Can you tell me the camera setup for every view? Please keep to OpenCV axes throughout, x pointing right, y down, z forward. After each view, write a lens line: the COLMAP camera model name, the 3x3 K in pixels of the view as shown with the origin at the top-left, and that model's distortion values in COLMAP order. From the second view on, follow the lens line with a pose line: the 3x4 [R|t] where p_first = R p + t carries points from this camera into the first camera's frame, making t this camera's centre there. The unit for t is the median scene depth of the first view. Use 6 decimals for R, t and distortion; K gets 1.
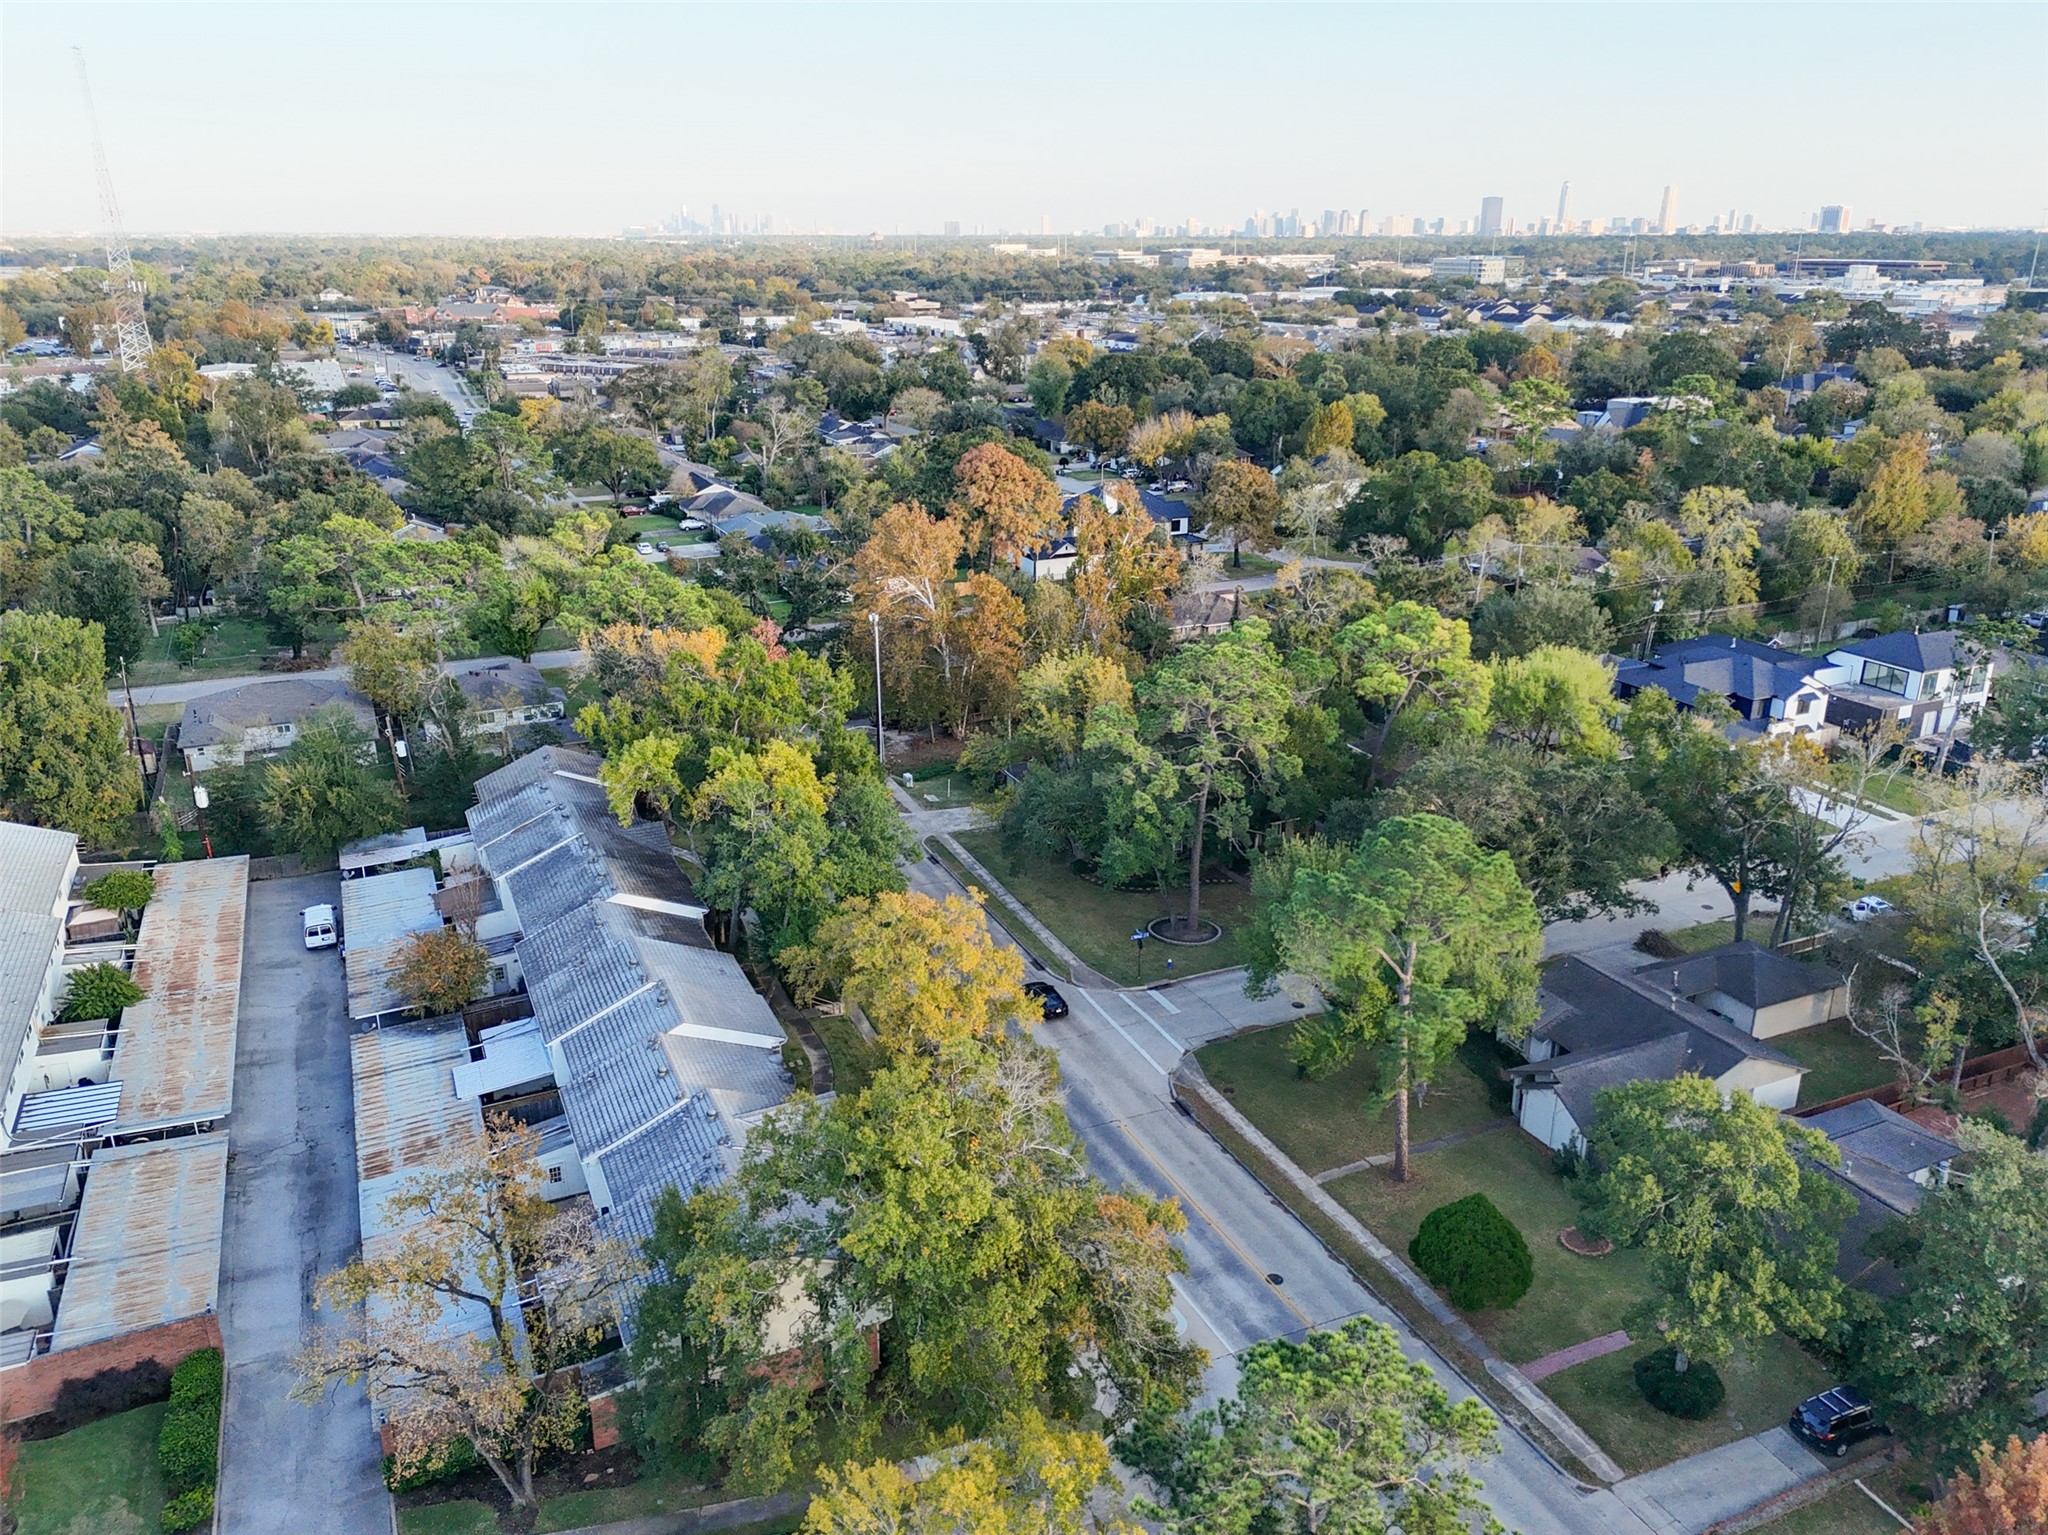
lens RADIAL K [[1488.8, 0, 1032.2], [0, 1488.8, 767.6], [0, 0, 1]] dist [0.066334, -0.062428]
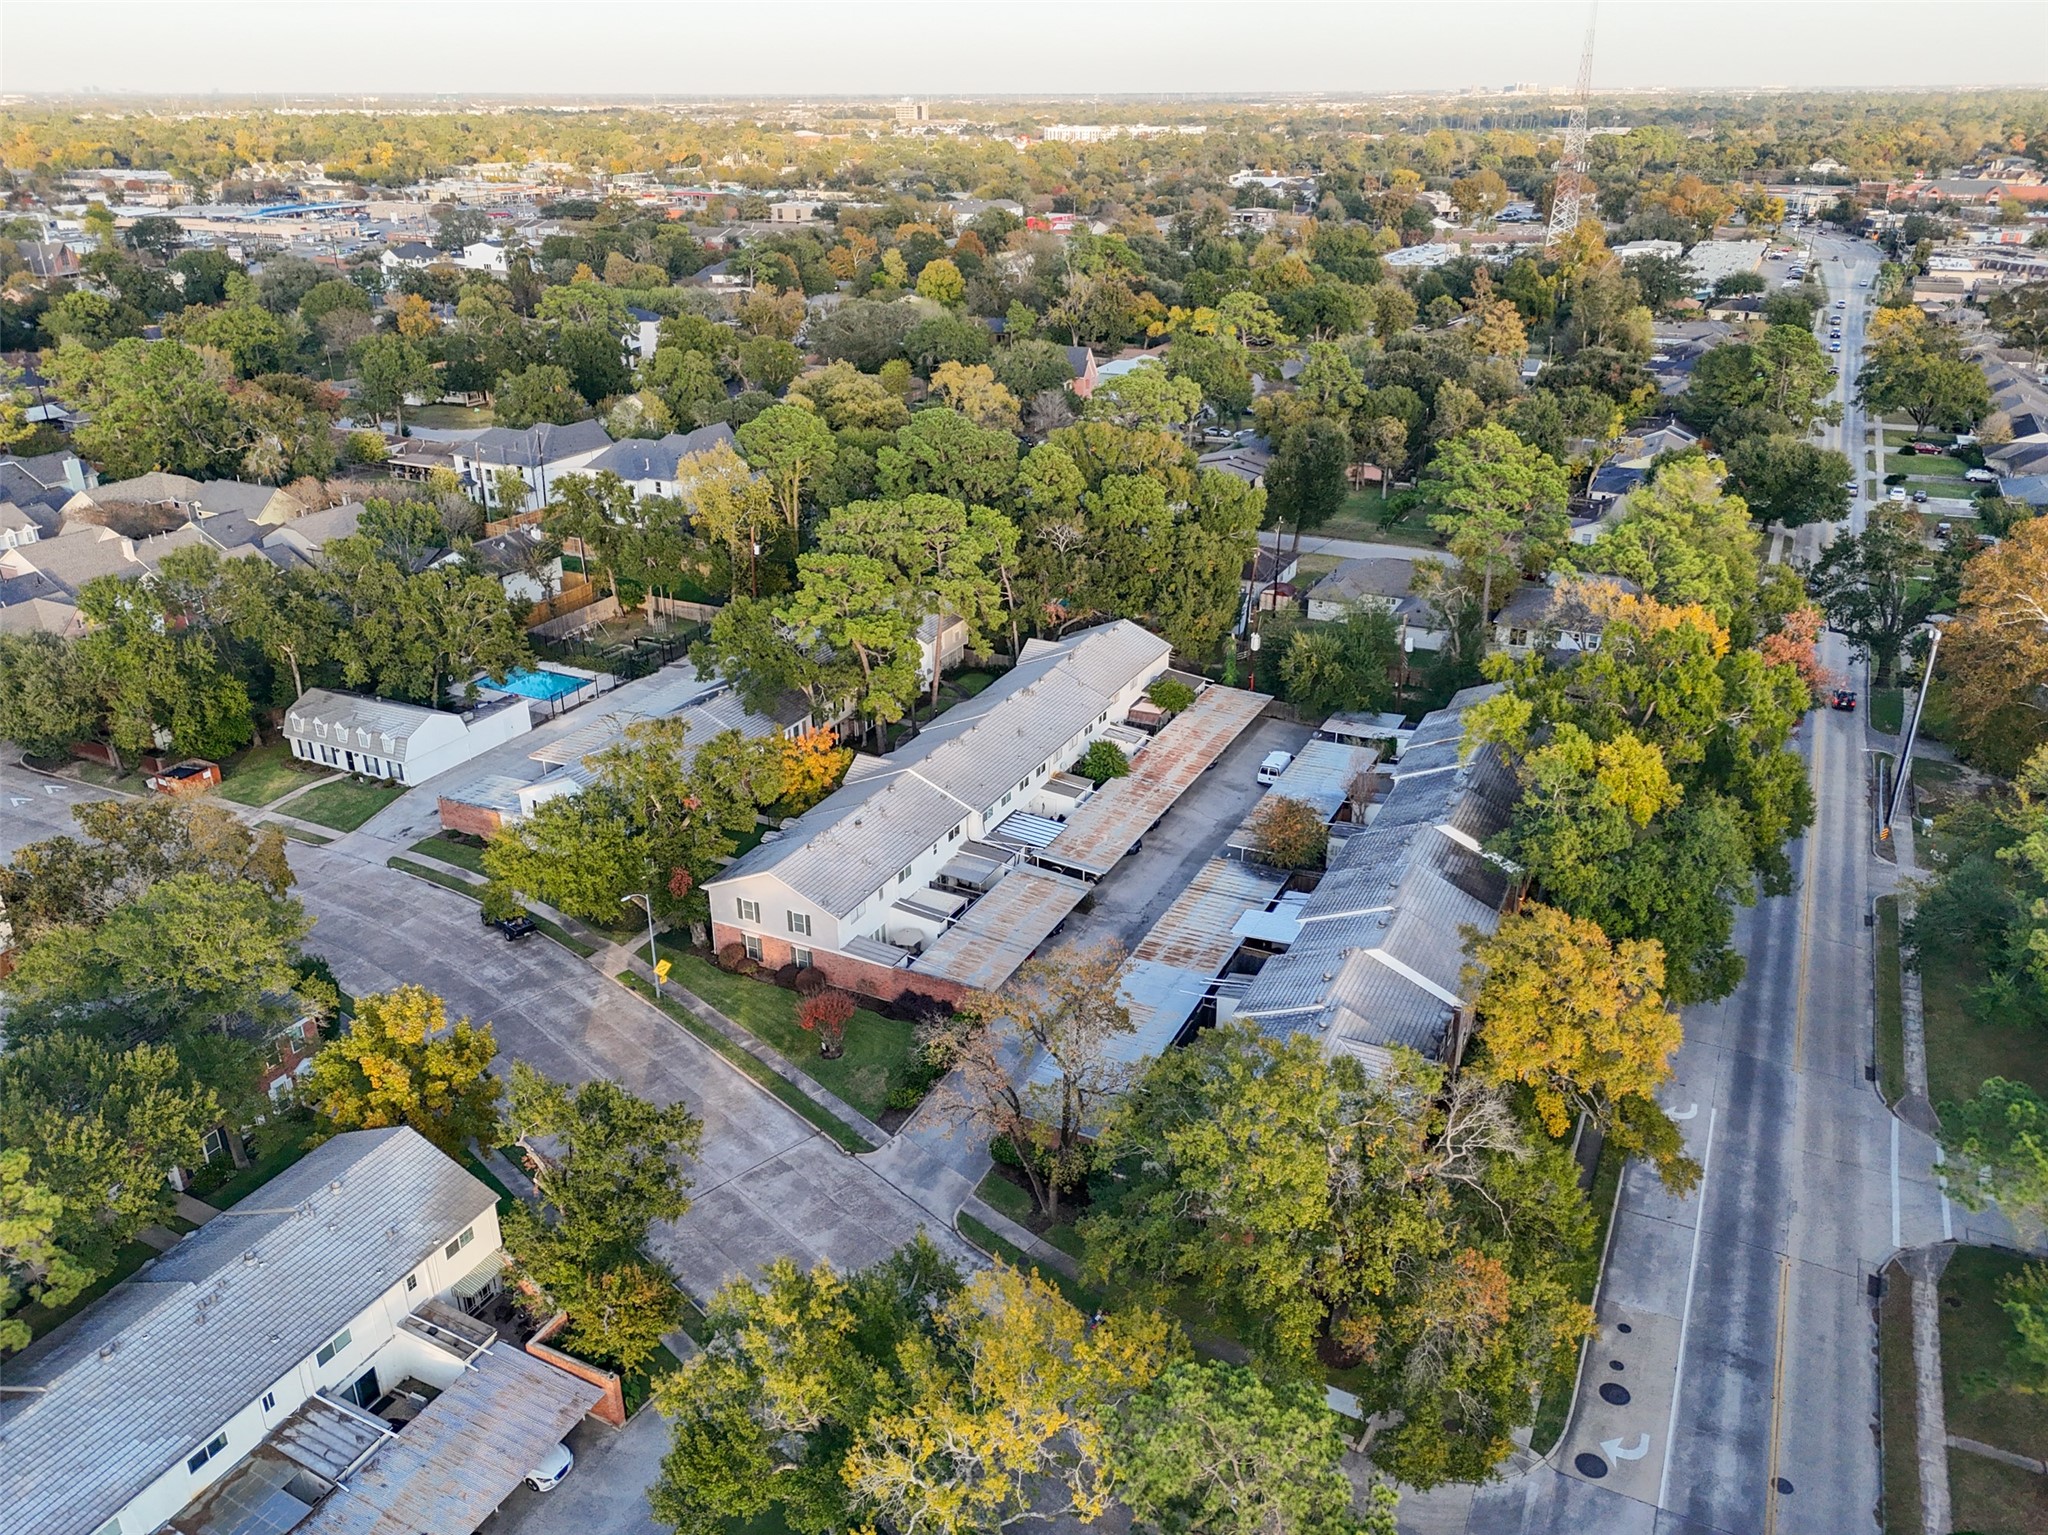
lens RADIAL K [[1488.8, 0, 1032.2], [0, 1488.8, 767.6], [0, 0, 1]] dist [0.066334, -0.062428]
pose [[0.624353, 0.315607, -0.714546, 0.283893], [-0.255523, 0.946937, 0.194982, -0.085209], [0.738168, 0.060845, 0.671868, 0.042274]]
